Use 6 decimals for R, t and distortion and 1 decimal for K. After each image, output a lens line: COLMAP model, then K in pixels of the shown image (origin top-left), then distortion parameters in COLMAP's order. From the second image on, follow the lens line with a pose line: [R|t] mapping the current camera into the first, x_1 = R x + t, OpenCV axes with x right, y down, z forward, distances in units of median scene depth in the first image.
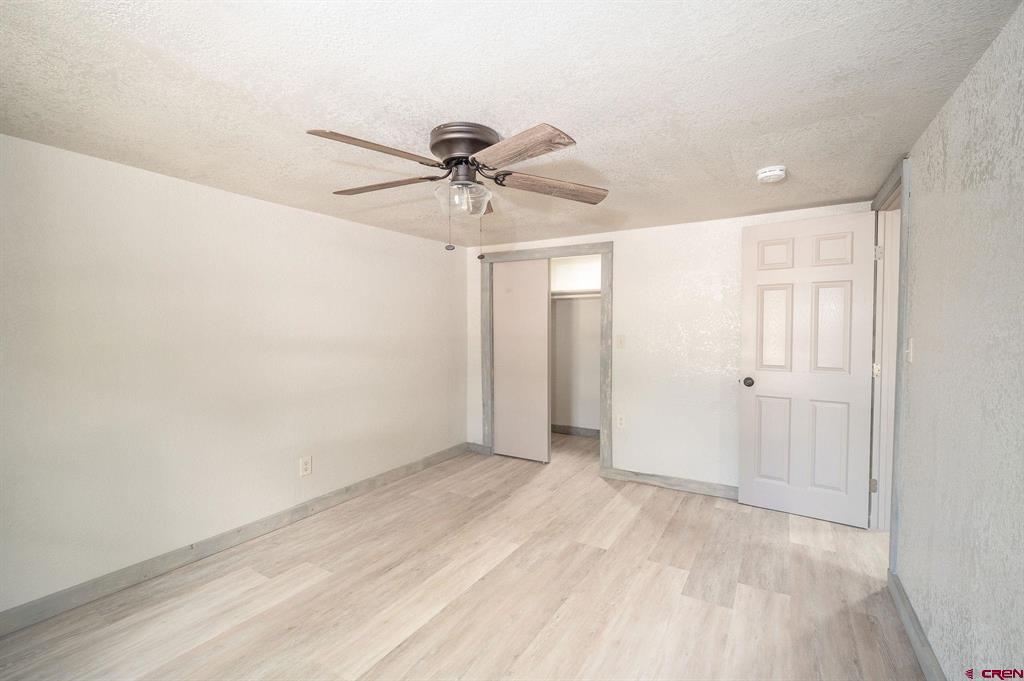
lens RADIAL K [[444.1, 0, 513.4], [0, 444.1, 336.2], [0, 0, 1]] dist [-0.008792, 0.000274]
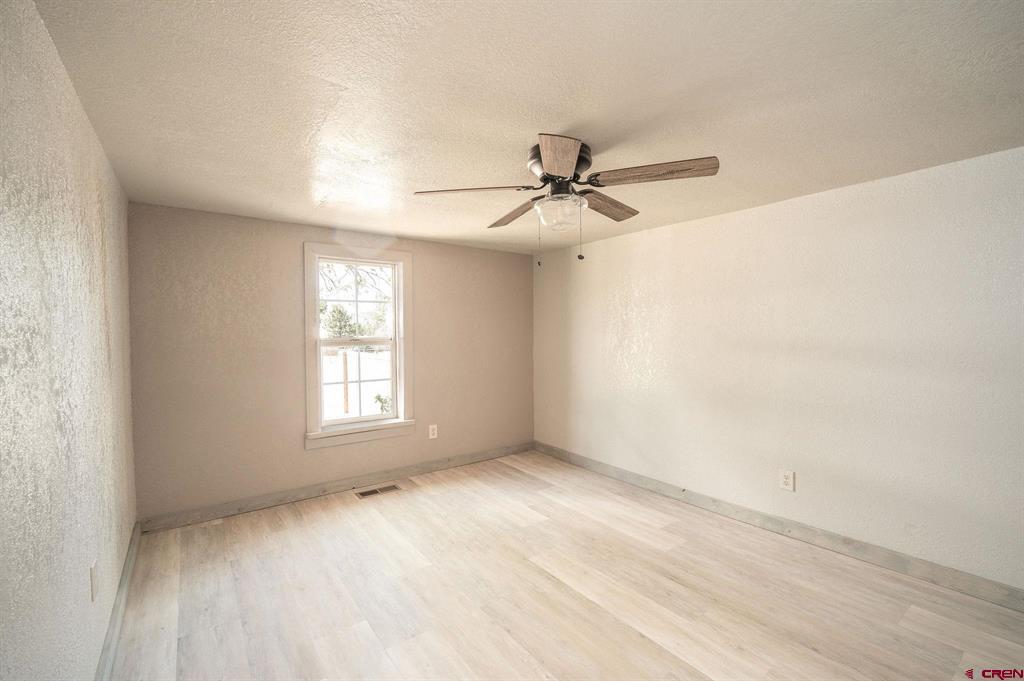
lens RADIAL K [[444.1, 0, 511.2], [0, 444.1, 340.0], [0, 0, 1]] dist [-0.008792, 0.000274]
pose [[-0.369626, 0.023655, -0.928879, 0.705469], [-0.012288, 0.999464, 0.030342, -0.017604], [0.929099, 0.022629, -0.369137, 0.982591]]
